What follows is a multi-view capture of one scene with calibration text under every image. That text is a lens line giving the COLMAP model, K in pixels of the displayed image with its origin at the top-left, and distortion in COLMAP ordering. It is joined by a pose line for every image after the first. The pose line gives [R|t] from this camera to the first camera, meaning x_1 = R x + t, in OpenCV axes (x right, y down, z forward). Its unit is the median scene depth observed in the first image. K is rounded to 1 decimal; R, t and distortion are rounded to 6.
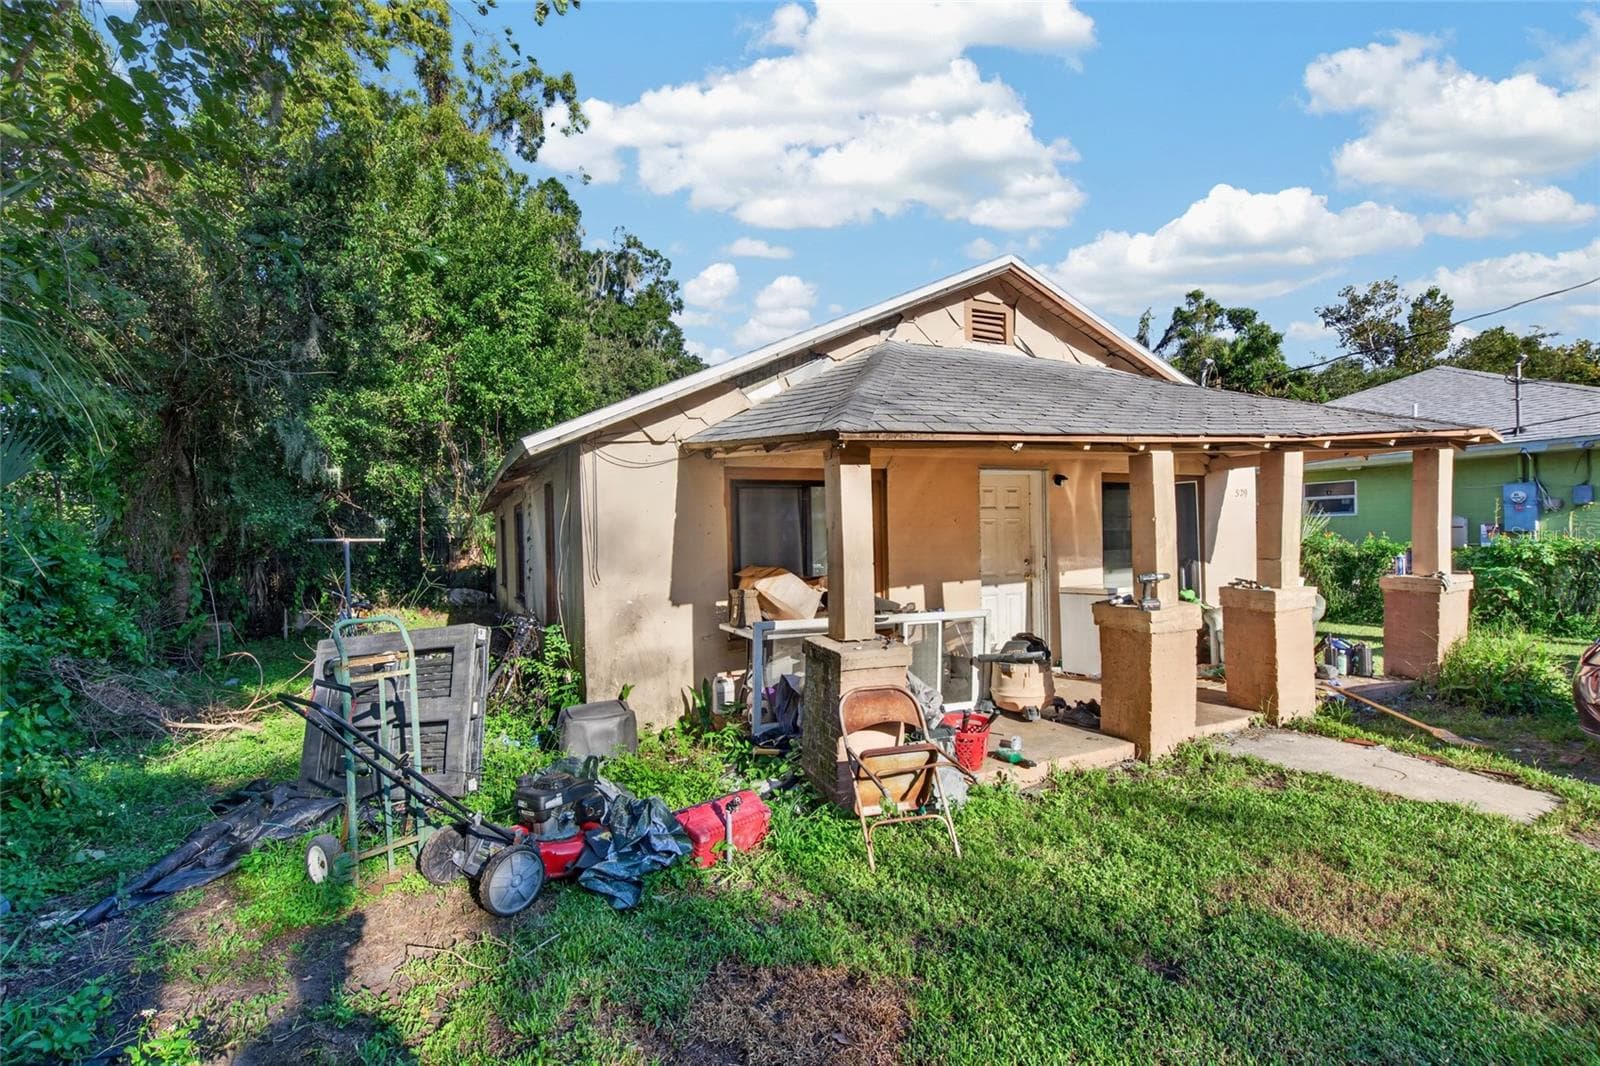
lens RADIAL K [[768.7, 0, 800.8], [0, 768.7, 537.5], [0, 0, 1]] dist [0.002024, -0.003762]
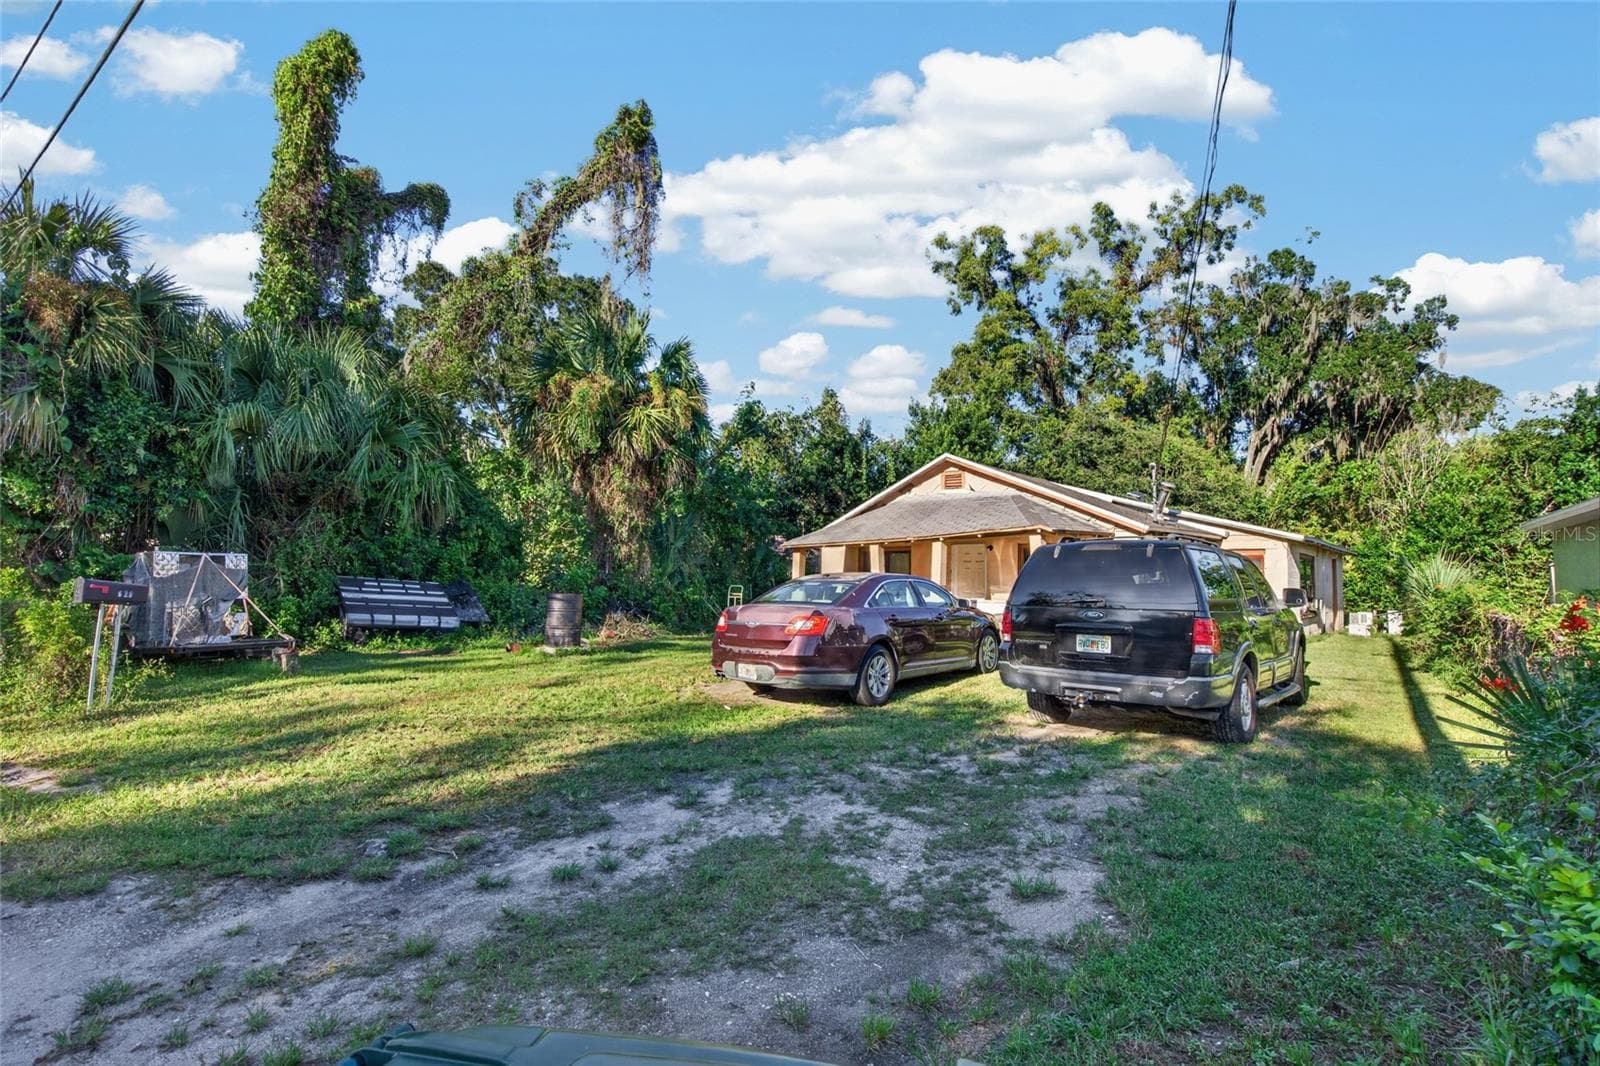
lens RADIAL K [[768.7, 0, 800.8], [0, 768.7, 537.5], [0, 0, 1]] dist [0.002024, -0.003762]
pose [[0.403514, -0.020876, -0.914735, 1.462157], [-0.019567, 0.999314, -0.031438, -0.021087], [0.914764, 0.030585, 0.402828, -0.217501]]
